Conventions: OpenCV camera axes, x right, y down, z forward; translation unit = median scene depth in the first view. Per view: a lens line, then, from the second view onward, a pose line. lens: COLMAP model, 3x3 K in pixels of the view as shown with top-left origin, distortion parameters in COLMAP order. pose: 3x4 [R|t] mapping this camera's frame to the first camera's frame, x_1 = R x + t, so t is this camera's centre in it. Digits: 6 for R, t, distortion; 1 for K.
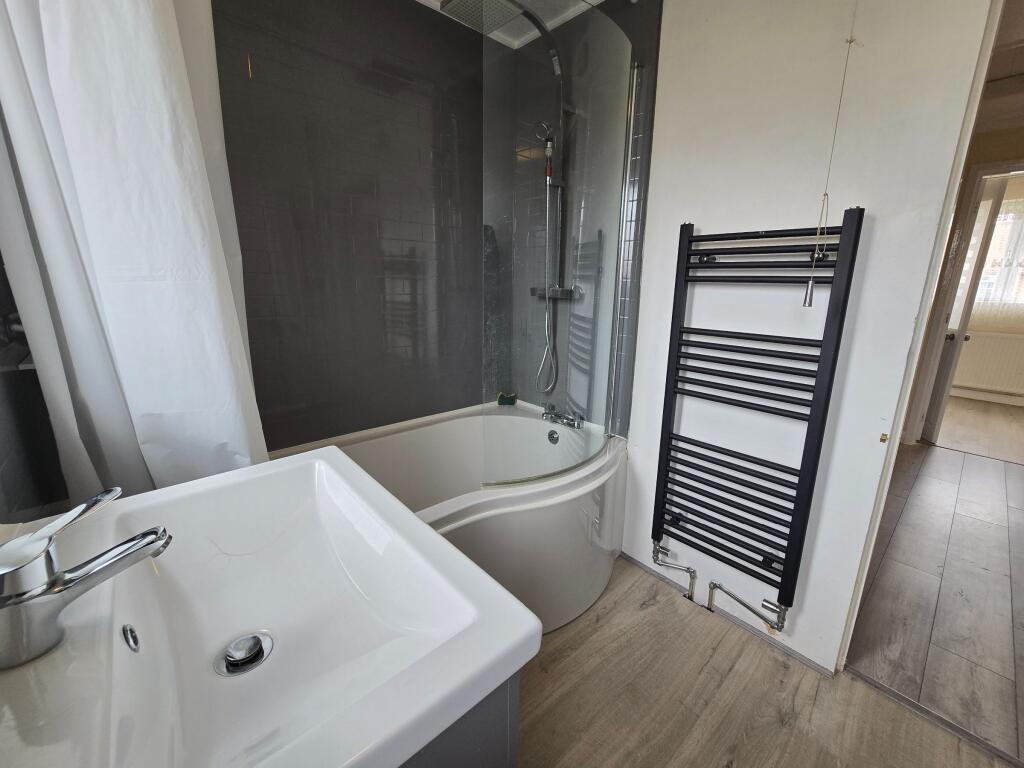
lens RADIAL K [[423.1, 0, 517.0], [0, 423.1, 381.6], [0, 0, 1]] dist [0.000344, -0.000285]
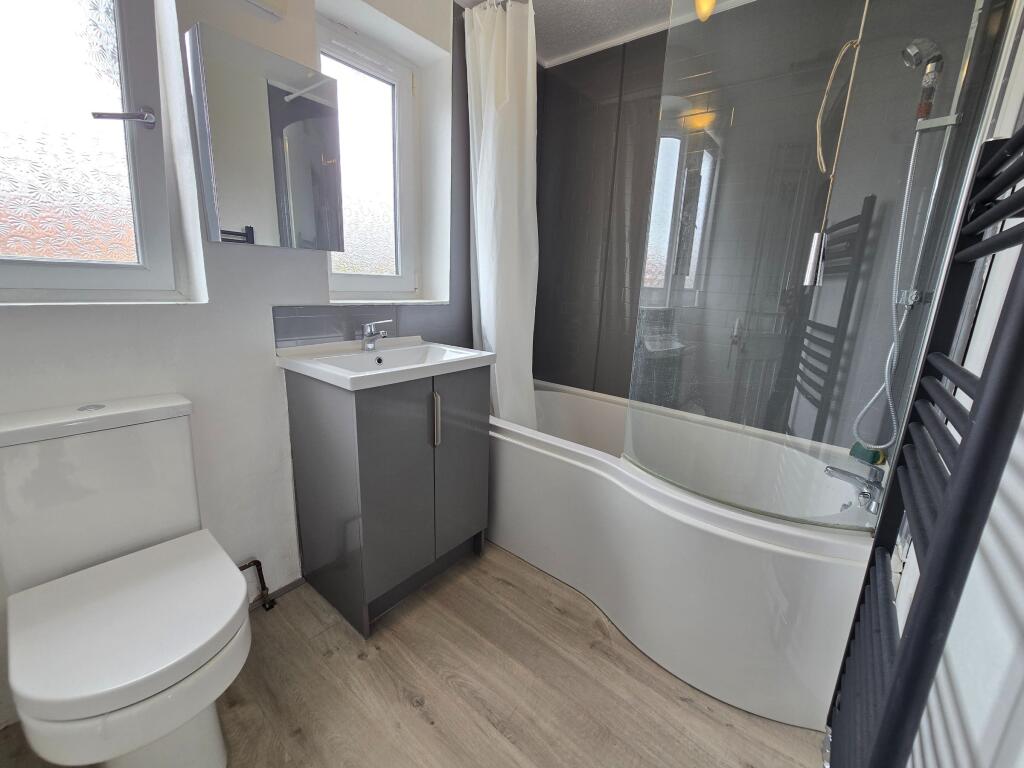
lens RADIAL K [[423.1, 0, 517.0], [0, 423.1, 381.6], [0, 0, 1]] dist [0.000344, -0.000285]
pose [[0.170311, 0.248786, -0.953467, 0.794084], [-0.284044, 0.938927, 0.194255, -0.061314], [0.943564, 0.237743, 0.230575, 0.410652]]
